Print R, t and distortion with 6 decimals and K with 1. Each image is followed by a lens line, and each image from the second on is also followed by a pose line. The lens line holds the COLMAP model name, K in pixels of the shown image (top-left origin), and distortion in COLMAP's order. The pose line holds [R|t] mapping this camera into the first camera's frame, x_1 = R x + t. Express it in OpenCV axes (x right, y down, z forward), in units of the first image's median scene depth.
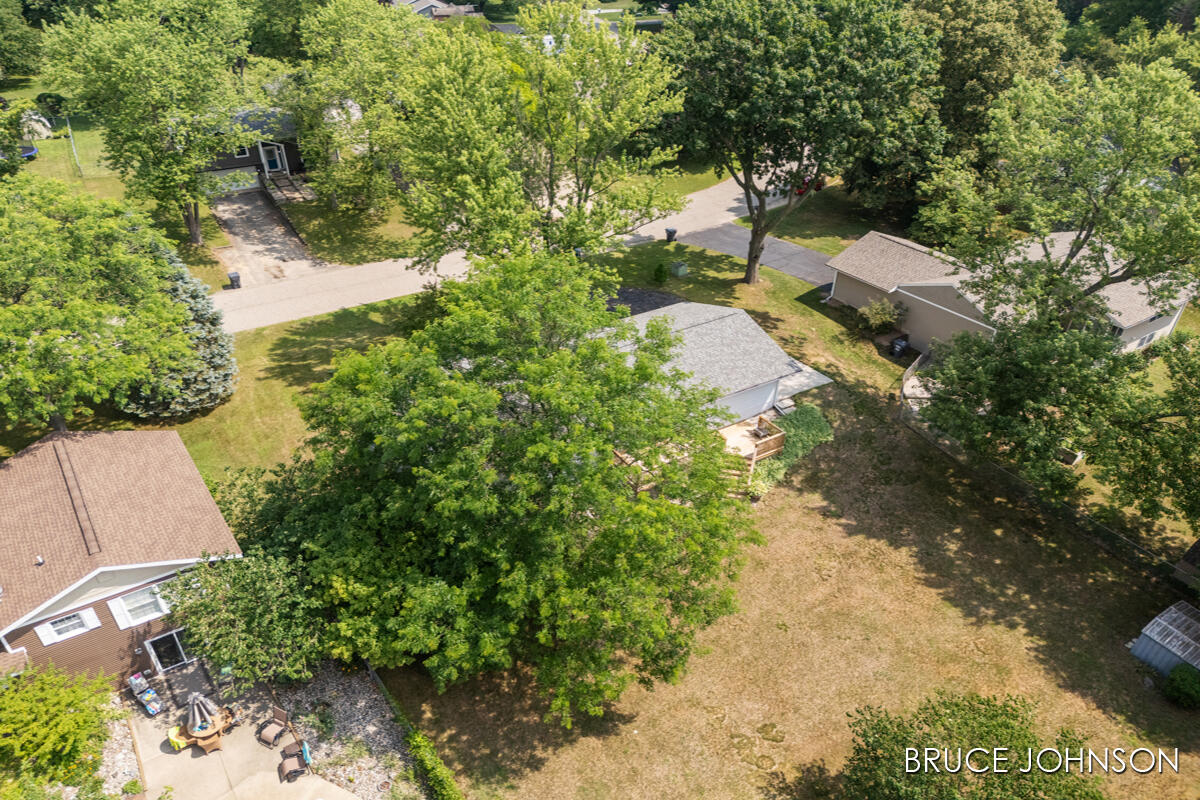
lens RADIAL K [[899.1, 0, 621.1], [0, 899.1, 458.3], [0, 0, 1]] dist [0.026814, -0.022051]
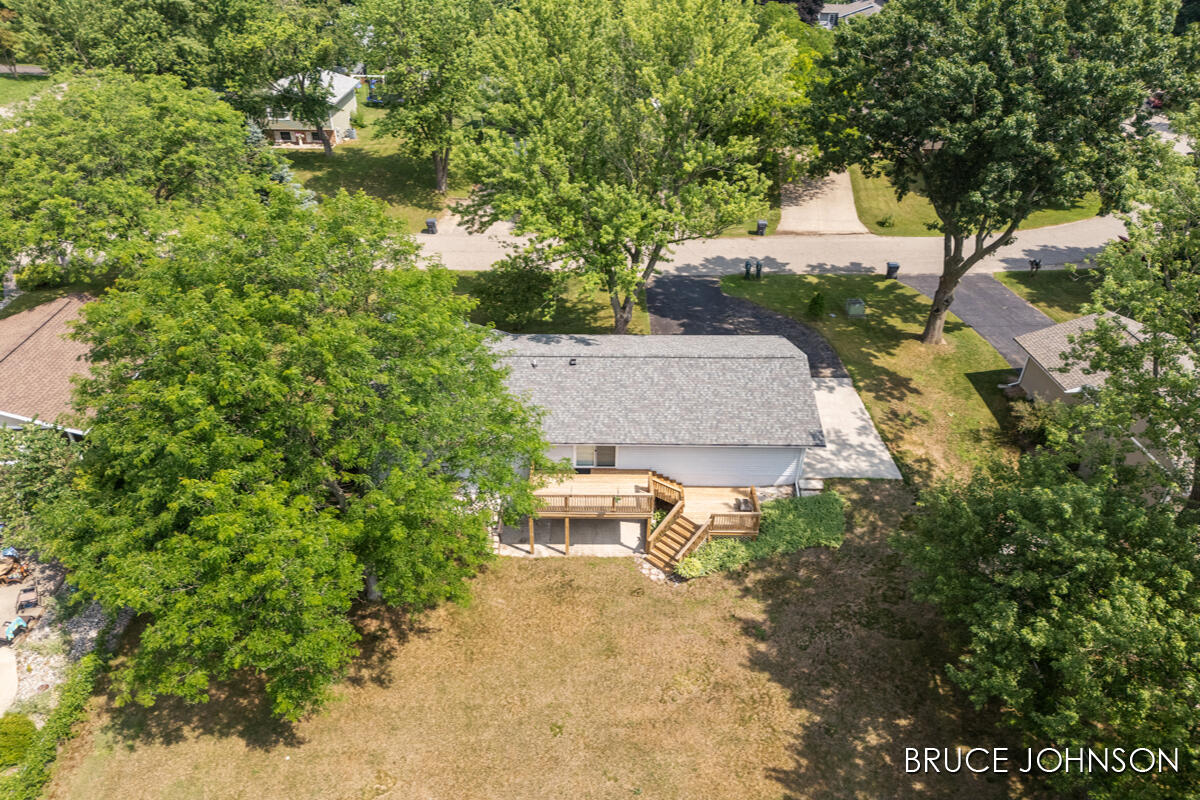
lens RADIAL K [[899.1, 0, 598.0], [0, 899.1, 460.2], [0, 0, 1]] dist [0.026814, -0.022051]
pose [[0.836894, 0.297316, -0.459578, 0.358175], [-0.305958, 0.950299, 0.057628, -0.065445], [0.453871, 0.092383, 0.886266, 0.217748]]
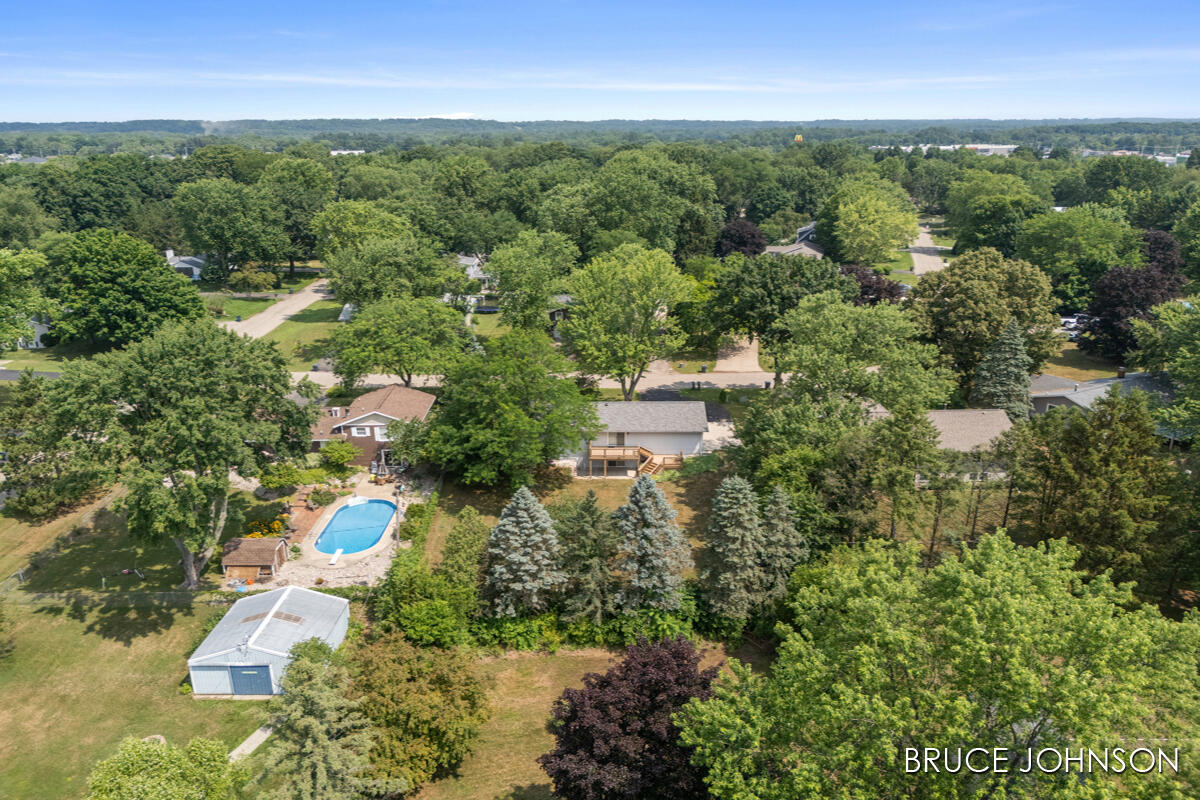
lens RADIAL K [[899.1, 0, 591.9], [0, 899.1, 394.9], [0, 0, 1]] dist [0.026814, -0.022051]
pose [[0.826044, 0.144351, -0.544806, 0.918450], [-0.300406, 0.930655, -0.208896, 0.268878], [0.476872, 0.336221, 0.812126, -0.608435]]
